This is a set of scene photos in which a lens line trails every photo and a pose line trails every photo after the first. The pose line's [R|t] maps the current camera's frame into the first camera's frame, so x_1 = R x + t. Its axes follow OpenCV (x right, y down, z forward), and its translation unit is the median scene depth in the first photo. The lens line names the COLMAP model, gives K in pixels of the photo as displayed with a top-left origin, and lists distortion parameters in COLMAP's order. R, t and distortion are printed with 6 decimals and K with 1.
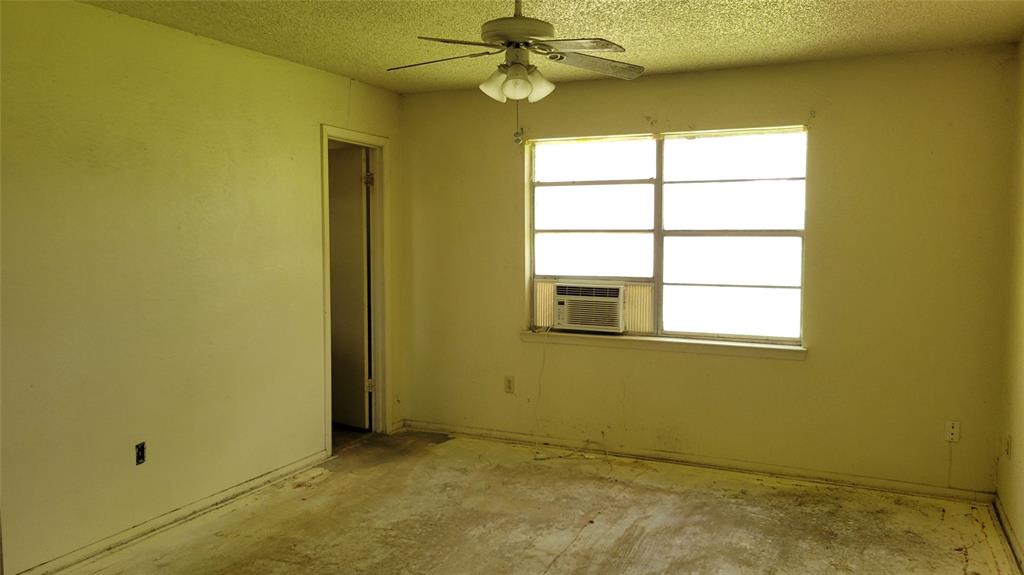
lens RADIAL K [[764.8, 0, 517.0], [0, 764.8, 287.1], [0, 0, 1]] dist [0.033637, -0.005107]
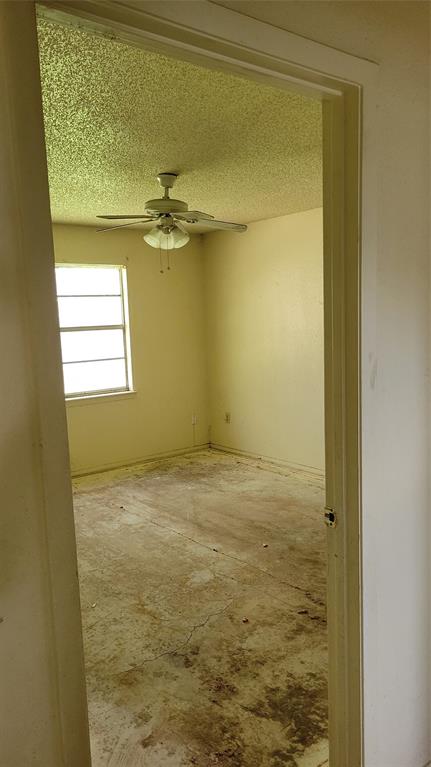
lens RADIAL K [[572.8, 0, 211.8], [0, 572.8, 395.7], [0, 0, 1]] dist [0.033637, -0.005107]
pose [[0.453836, -0.134848, 0.880823, -0.804889], [0.103778, 0.989755, 0.098054, -0.025228], [-0.885021, 0.046909, 0.463181, 0.246129]]
